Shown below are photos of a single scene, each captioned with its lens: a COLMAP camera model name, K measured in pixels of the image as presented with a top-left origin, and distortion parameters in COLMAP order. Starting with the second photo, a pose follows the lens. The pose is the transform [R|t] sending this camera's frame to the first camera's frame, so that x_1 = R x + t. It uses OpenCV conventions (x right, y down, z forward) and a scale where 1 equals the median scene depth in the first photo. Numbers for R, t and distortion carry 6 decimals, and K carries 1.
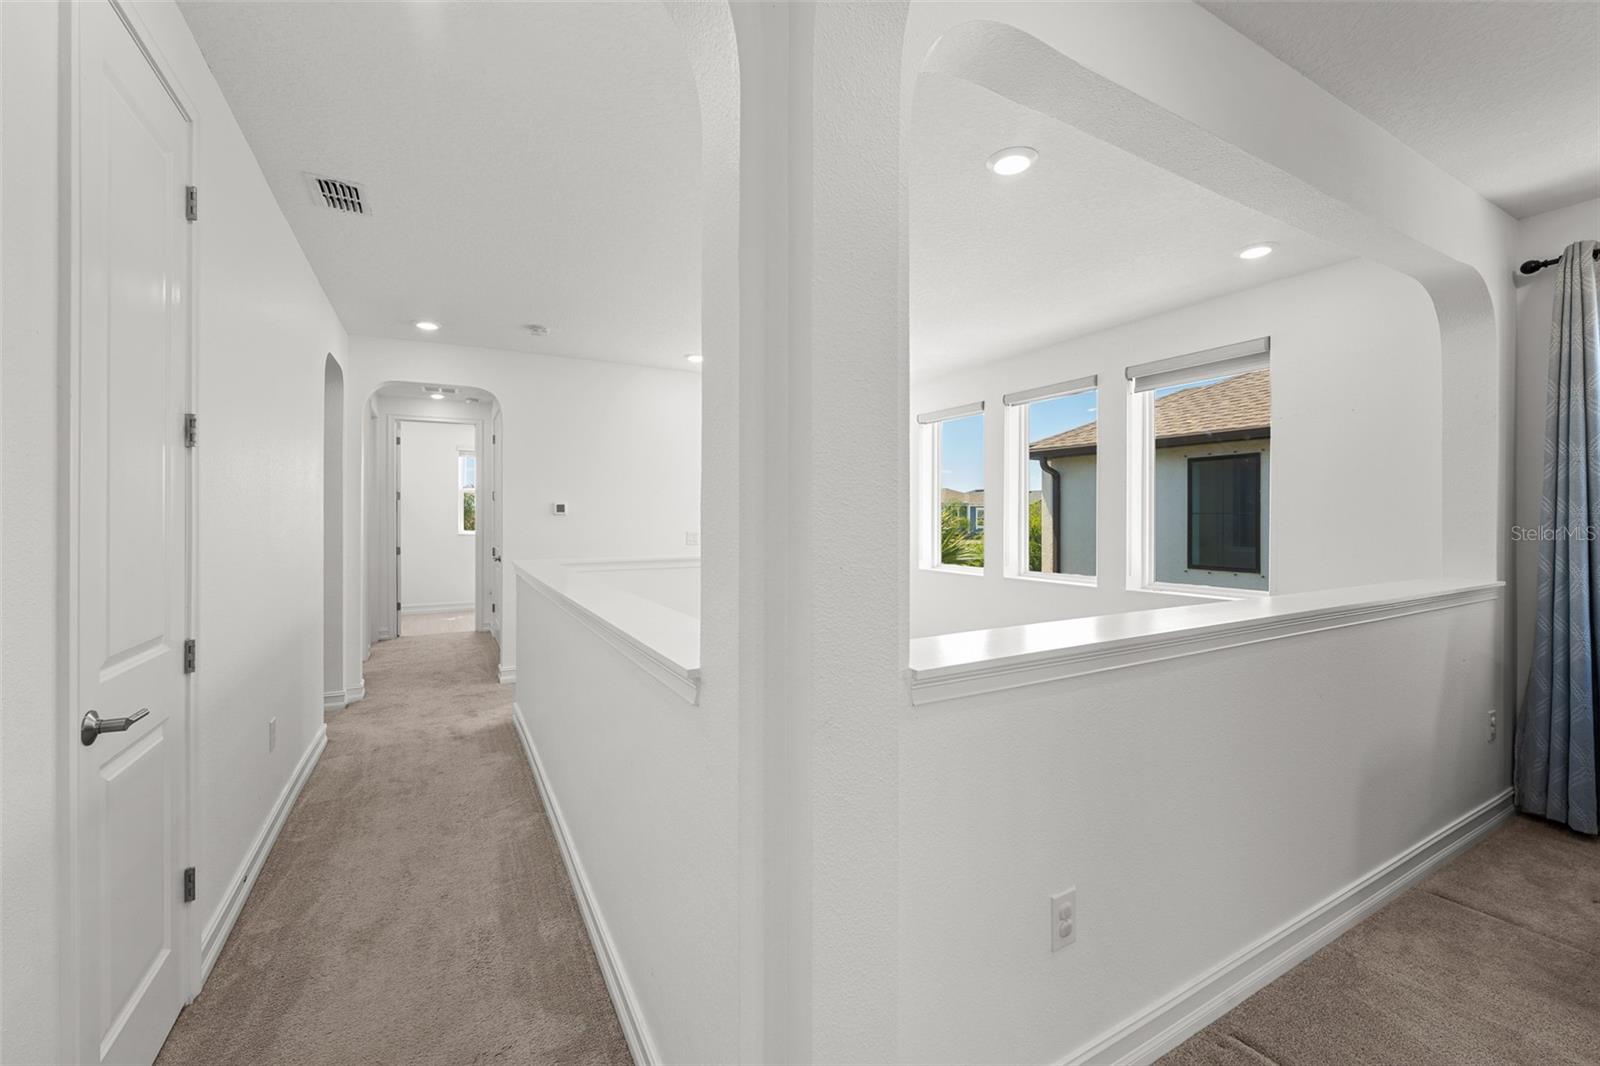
lens RADIAL K [[649.0, 0, 795.2], [0, 649.0, 523.9], [0, 0, 1]] dist [-0.000348, 0.000366]
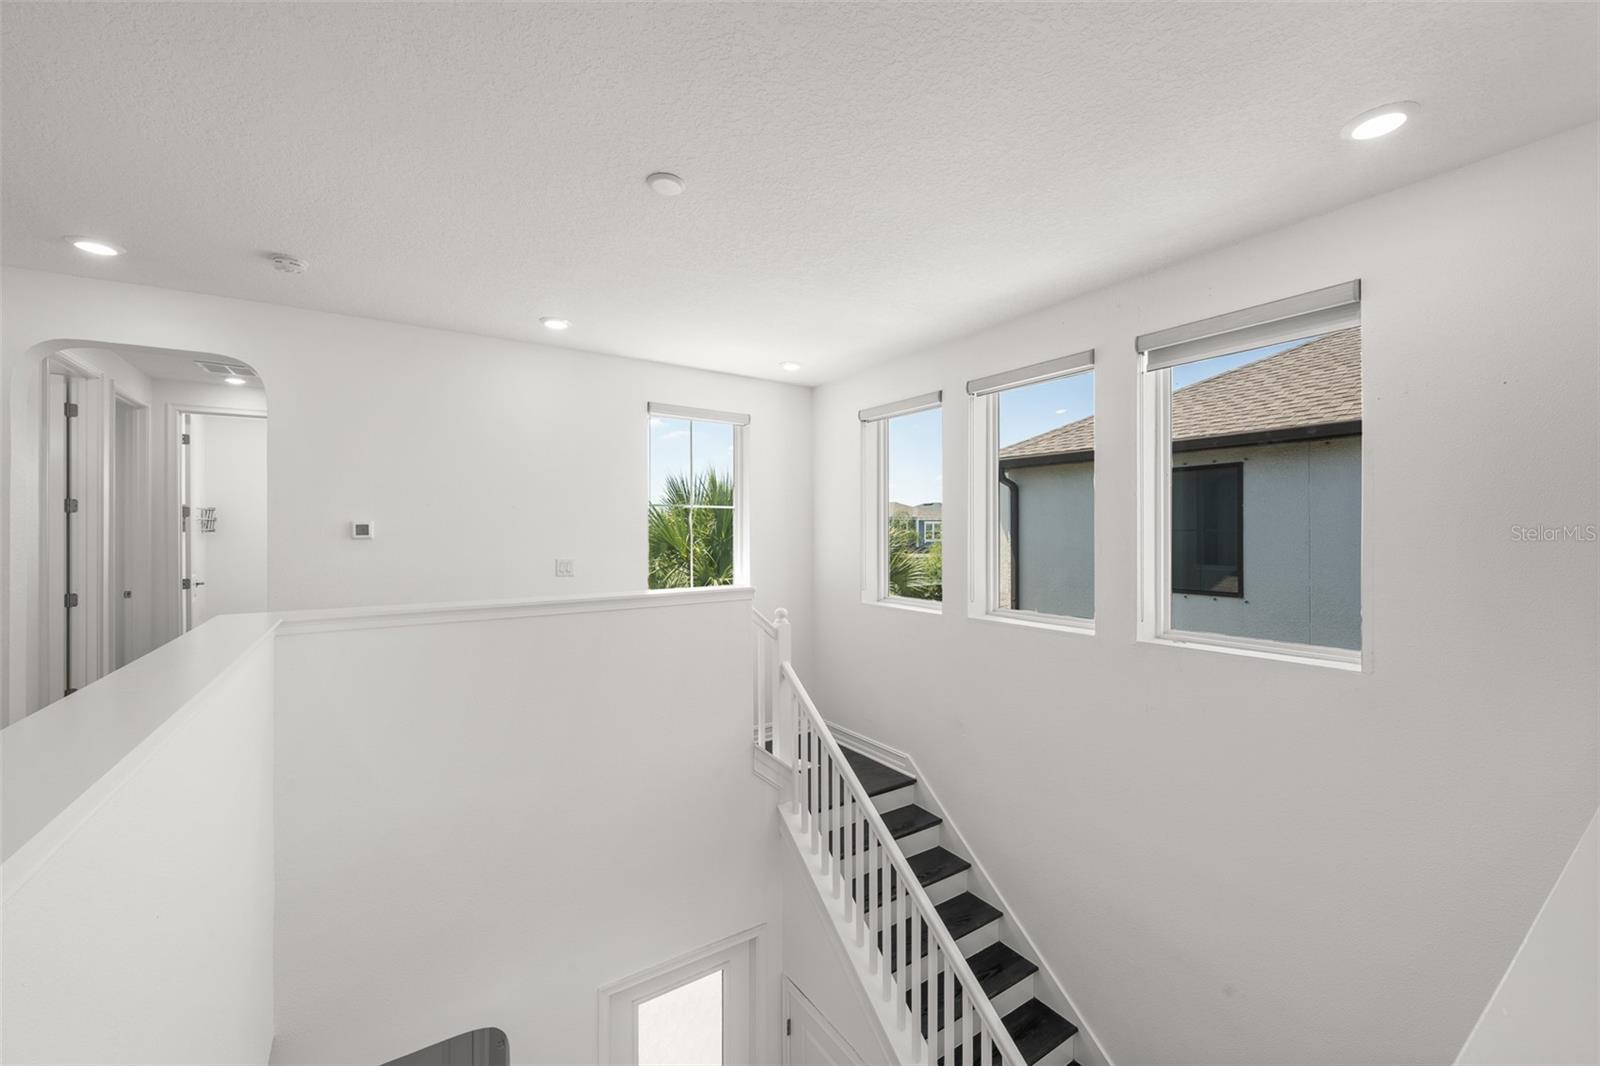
lens RADIAL K [[649.0, 0, 797.5], [0, 649.0, 533.3], [0, 0, 1]] dist [-0.000348, 0.000366]
pose [[0.996869, -0.002828, 0.079017, 0.050592], [0.003332, 0.999975, -0.006246, -0.011733], [-0.078997, 0.006490, 0.996854, 0.214267]]
